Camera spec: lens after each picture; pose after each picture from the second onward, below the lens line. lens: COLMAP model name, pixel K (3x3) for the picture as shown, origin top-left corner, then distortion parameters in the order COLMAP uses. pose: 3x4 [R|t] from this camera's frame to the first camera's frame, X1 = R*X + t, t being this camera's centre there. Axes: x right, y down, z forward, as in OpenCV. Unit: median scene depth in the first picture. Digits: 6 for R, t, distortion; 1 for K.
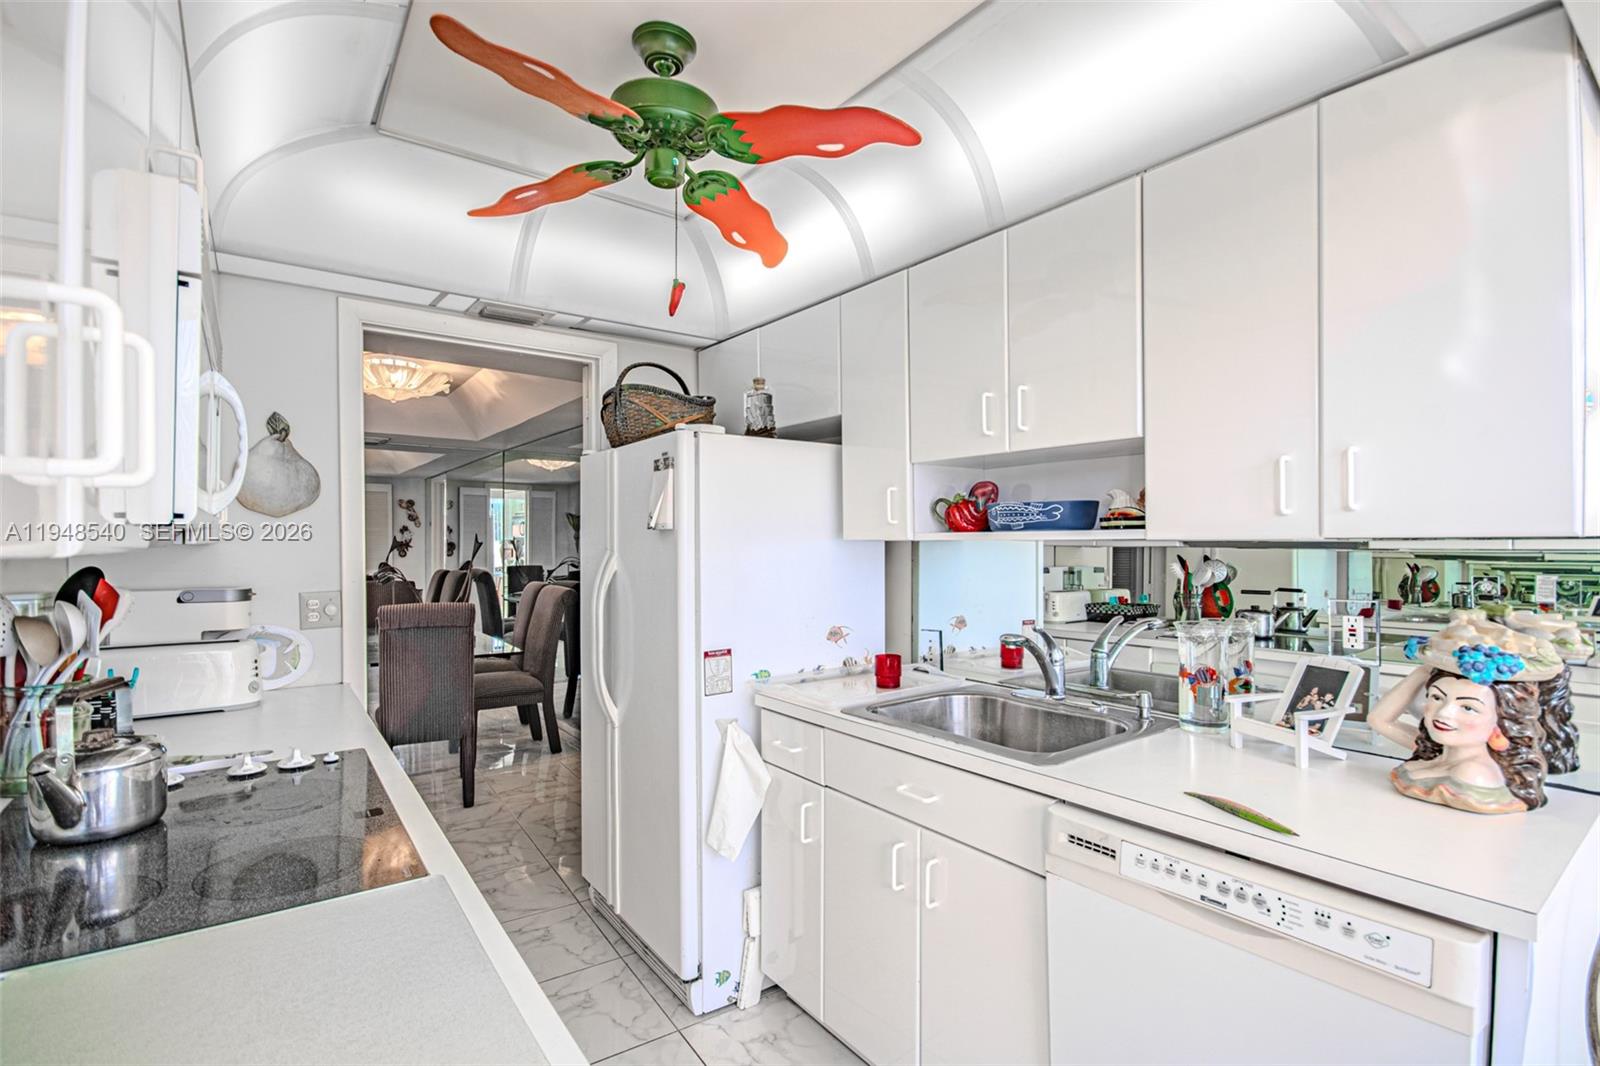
lens RADIAL K [[748.8, 0, 800.0], [0, 748.8, 533.0], [0, 0, 1]] dist [-0.004148, 0.000085]
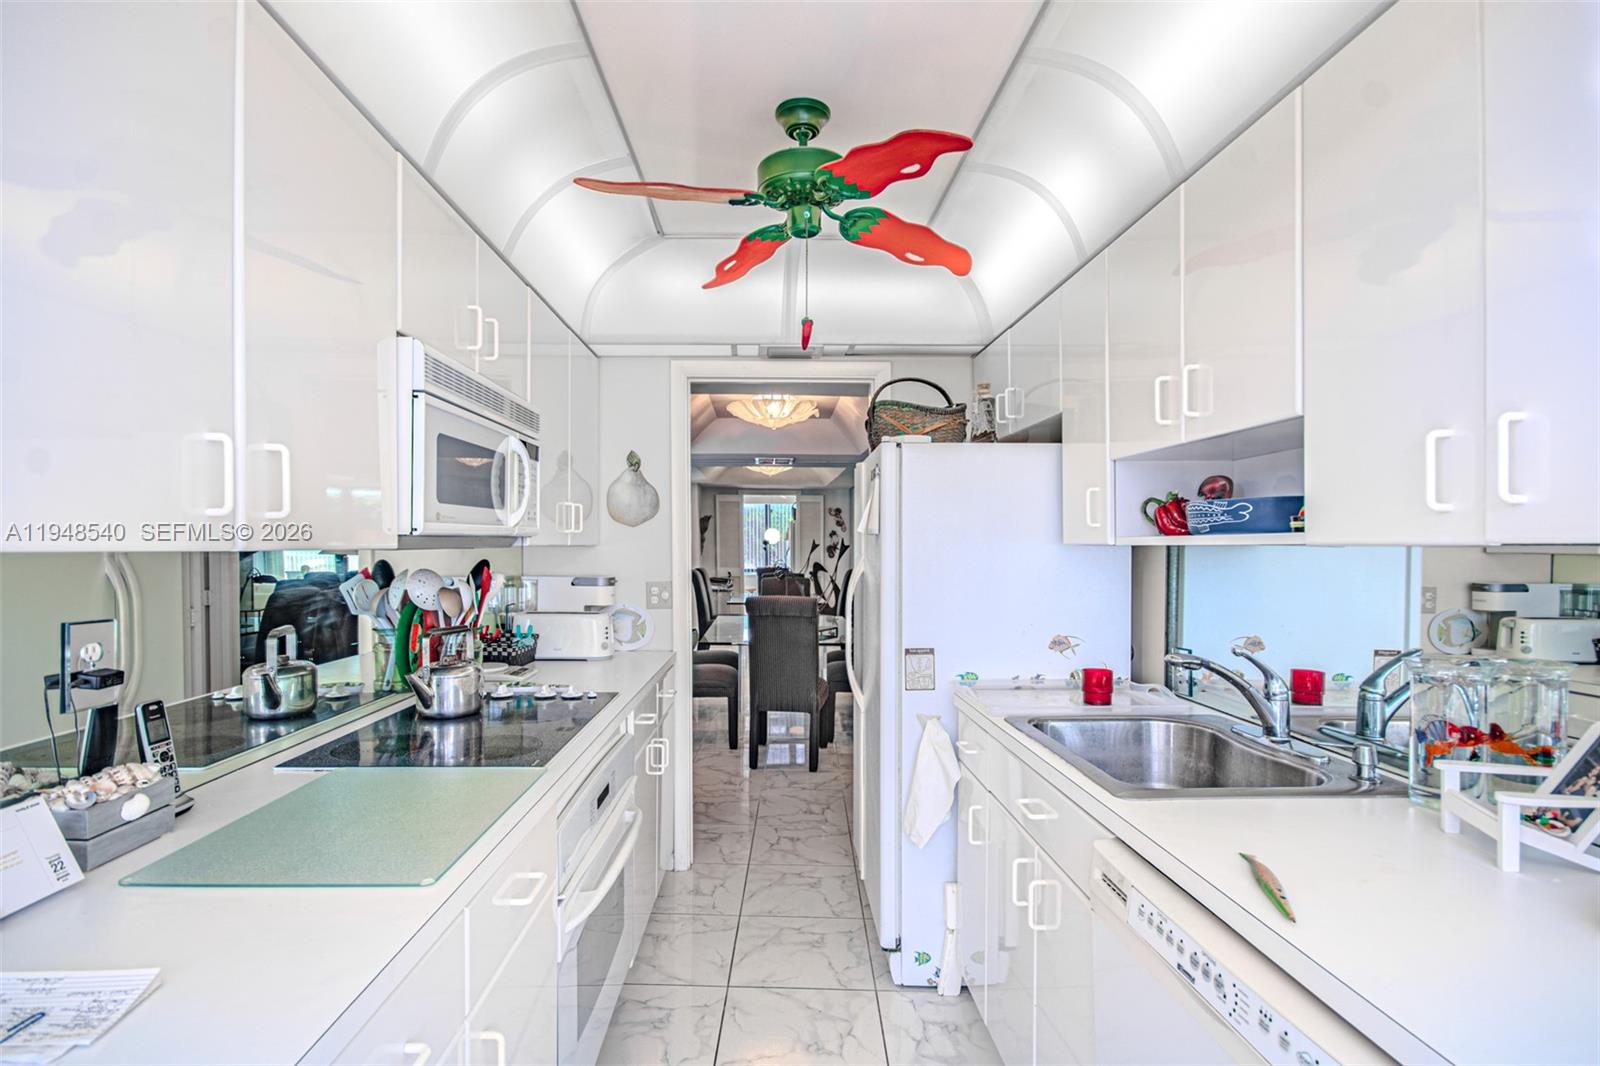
lens RADIAL K [[763.8, 0, 794.5], [0, 763.8, 541.7], [0, 0, 1]] dist [-0.006074, -0.001435]
pose [[0.813190, 0.001283, -0.581997, 0.374844], [0.003055, 0.999974, 0.006474, -0.001337], [0.581991, -0.007042, 0.813165, 0.023621]]
